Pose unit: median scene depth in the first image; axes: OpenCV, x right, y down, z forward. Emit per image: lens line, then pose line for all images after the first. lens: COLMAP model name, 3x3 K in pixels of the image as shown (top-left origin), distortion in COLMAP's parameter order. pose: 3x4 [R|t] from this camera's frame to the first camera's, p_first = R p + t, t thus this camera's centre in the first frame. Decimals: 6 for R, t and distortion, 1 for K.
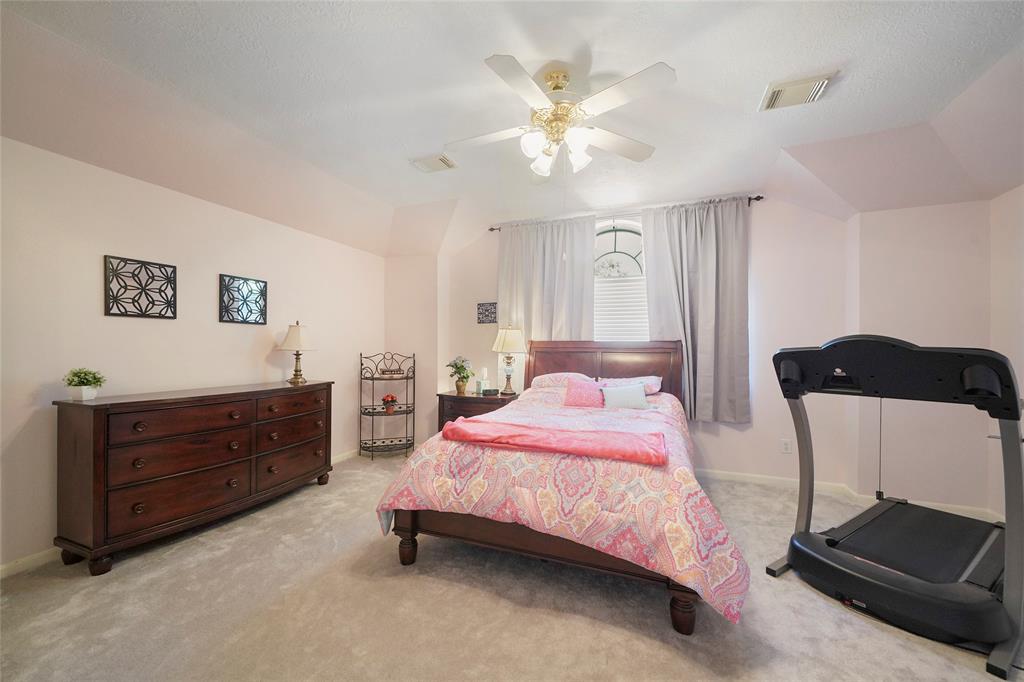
lens RADIAL K [[388.1, 0, 517.2], [0, 388.1, 344.4], [0, 0, 1]] dist [0.001826, 0.000015]
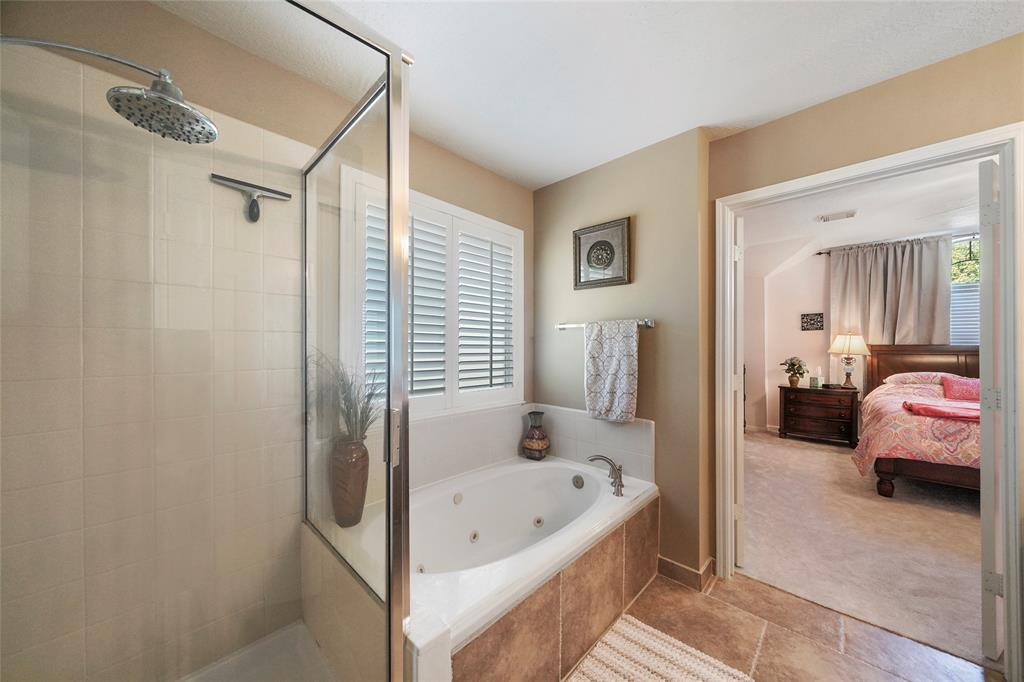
lens RADIAL K [[348.8, 0, 508.8], [0, 348.8, 344.3], [0, 0, 1]] dist [-0.008900, -0.000021]
pose [[0.921125, -0.004524, -0.389241, -0.581972], [0.003478, 0.999988, -0.003391, -0.010221], [0.389252, 0.001770, 0.921130, -0.412097]]
